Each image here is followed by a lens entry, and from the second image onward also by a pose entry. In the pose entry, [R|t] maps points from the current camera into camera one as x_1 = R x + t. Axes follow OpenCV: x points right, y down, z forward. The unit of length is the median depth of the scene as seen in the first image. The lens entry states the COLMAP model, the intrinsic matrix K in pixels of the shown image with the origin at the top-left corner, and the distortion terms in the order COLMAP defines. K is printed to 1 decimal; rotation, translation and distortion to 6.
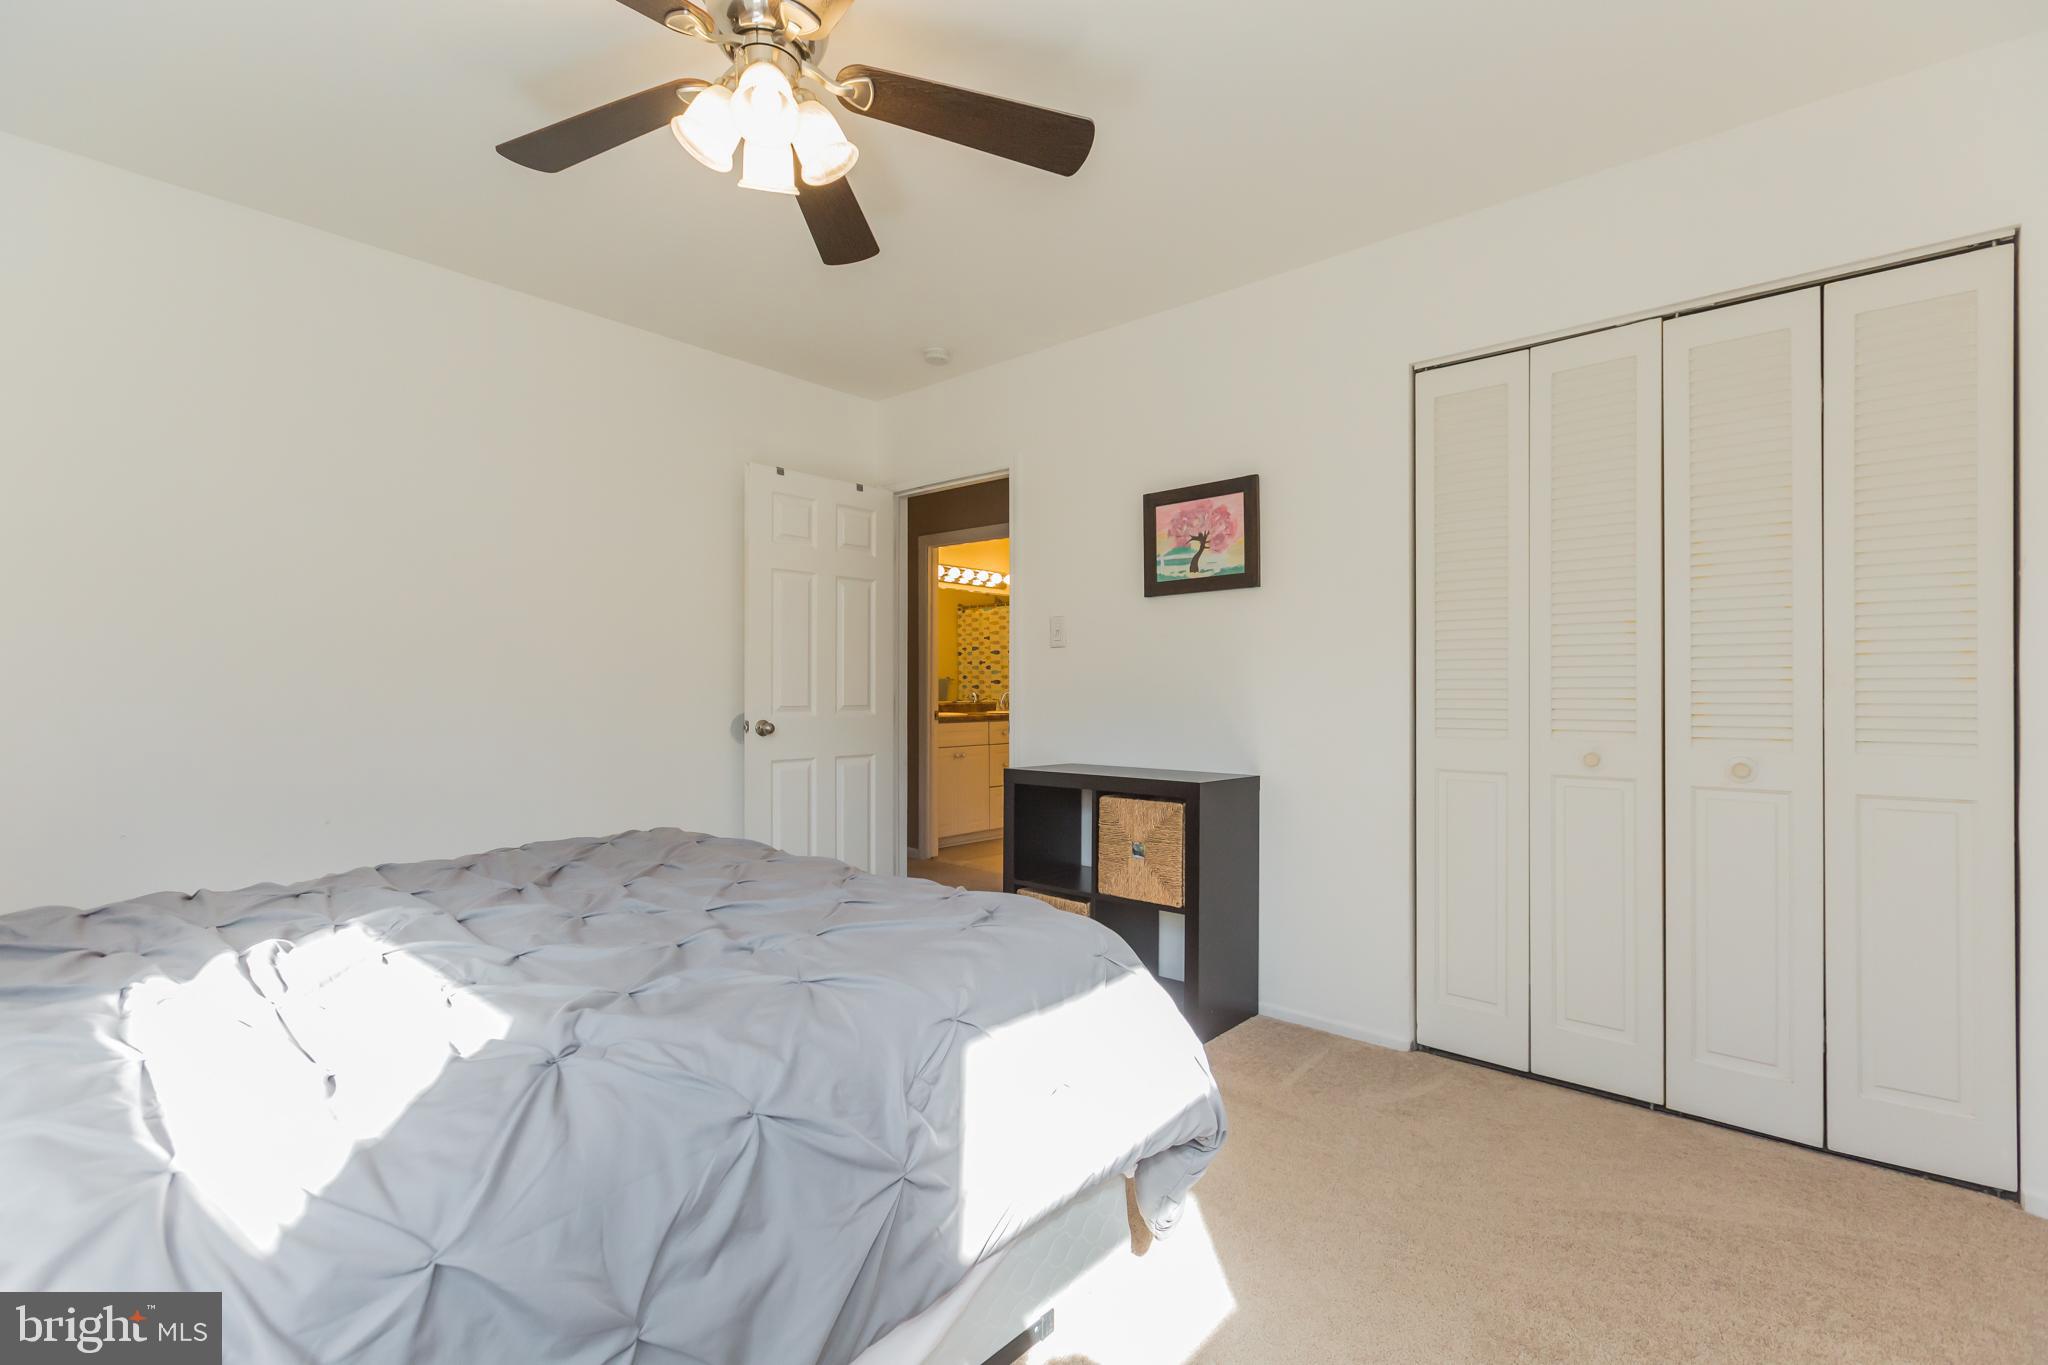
lens RADIAL K [[932.3, 0, 1024.0], [0, 932.3, 682.5], [0, 0, 1]] dist [0.000498, 0.000087]
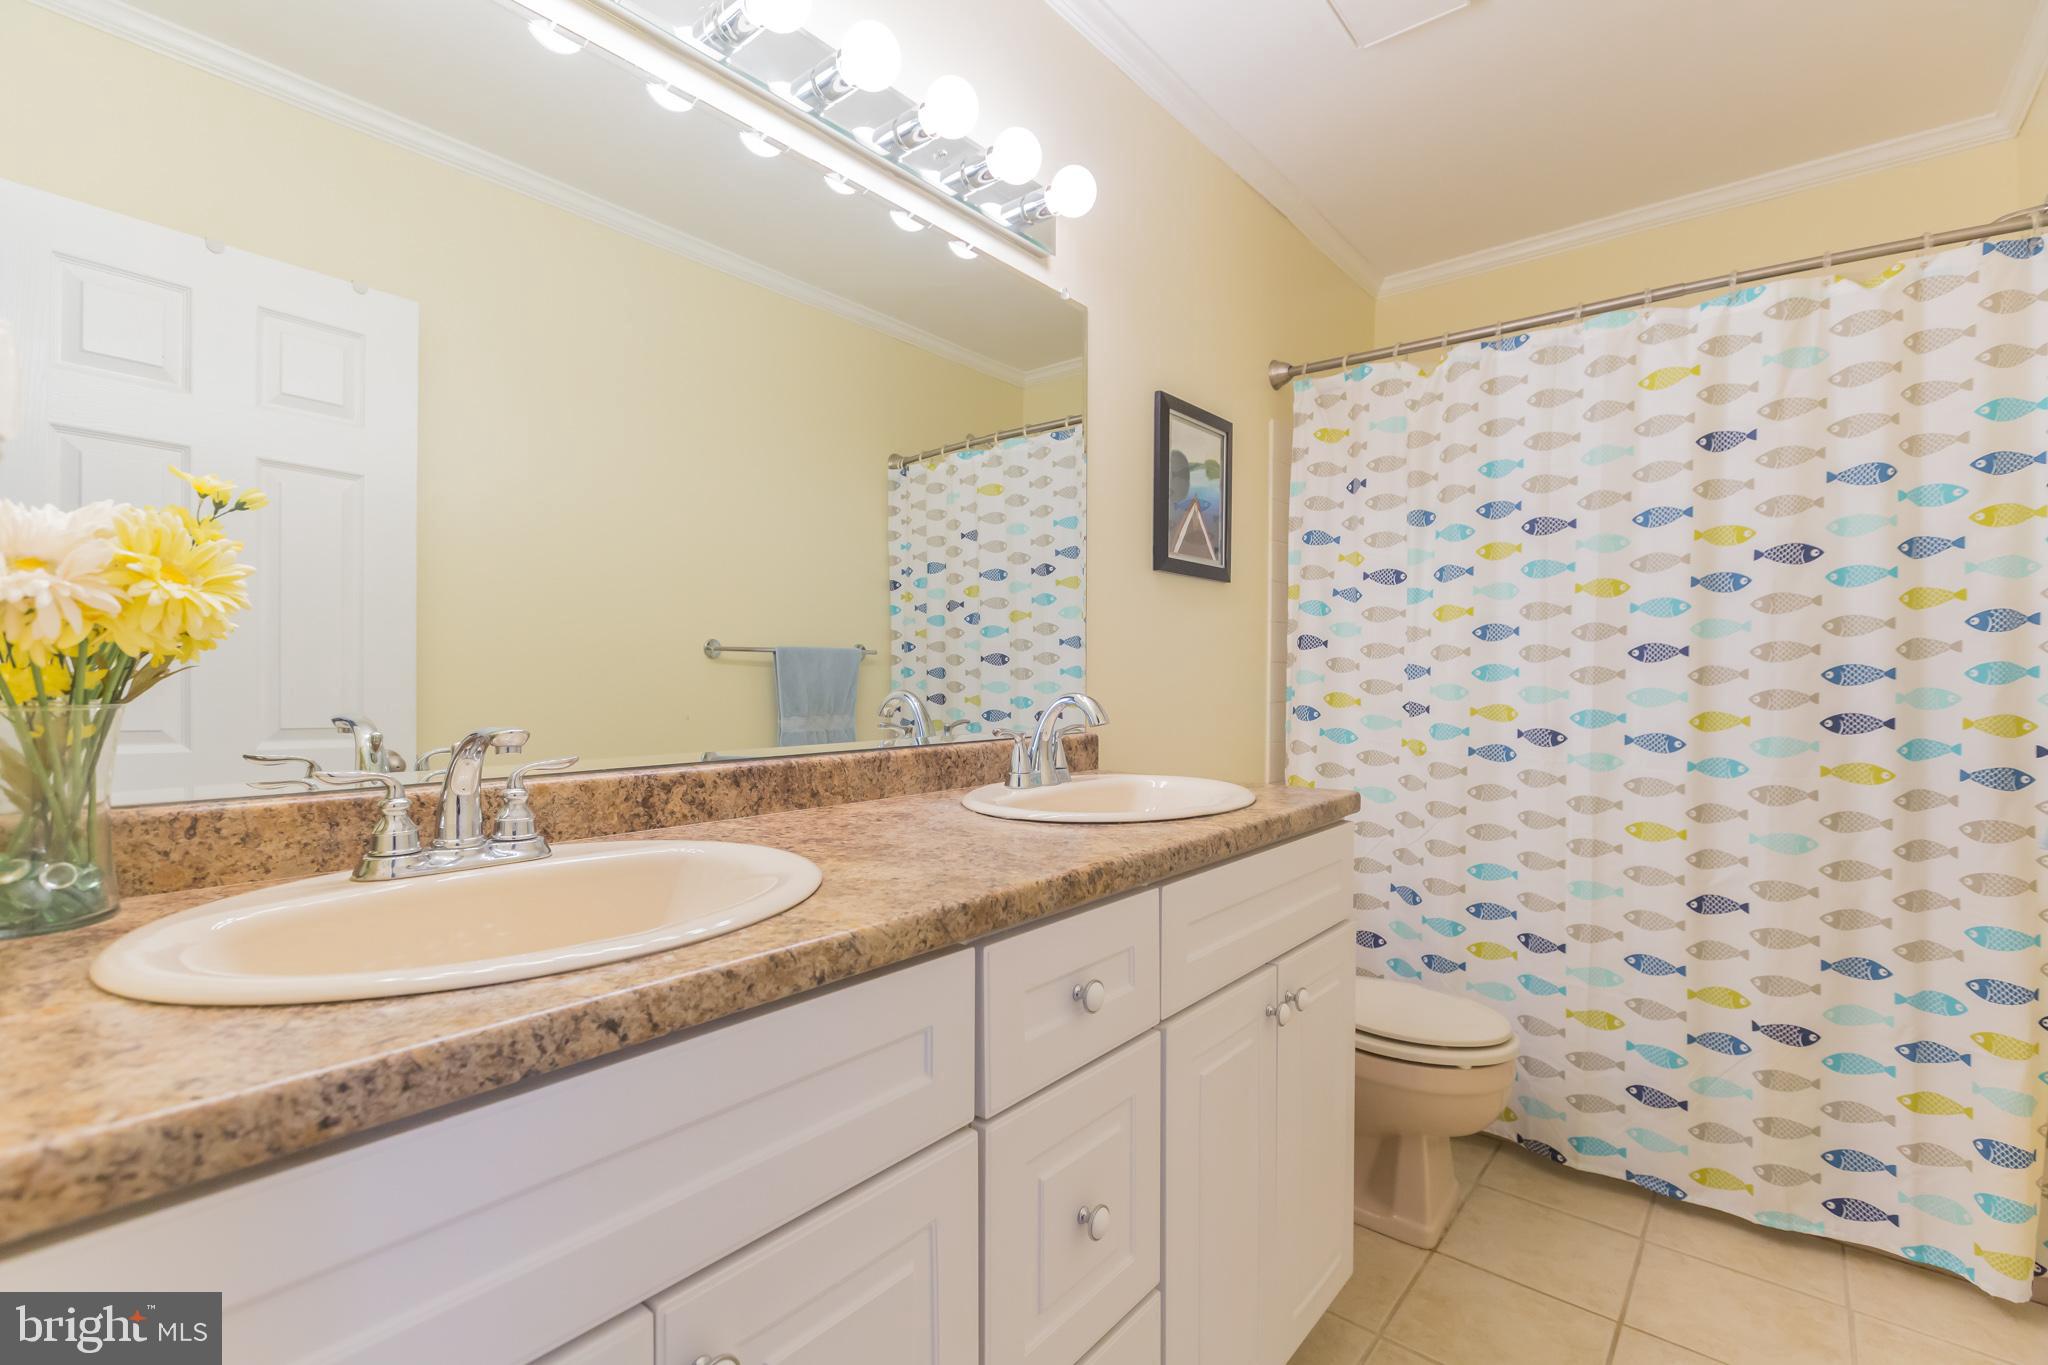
lens RADIAL K [[932.3, 0, 1024.0], [0, 932.3, 682.5], [0, 0, 1]] dist [0.000498, 0.000087]
pose [[0.999076, 0.004092, 0.042786, -0.033589], [-0.004105, 0.999992, 0.000231, 0.008040], [-0.042785, -0.000406, 0.999084, 0.638200]]
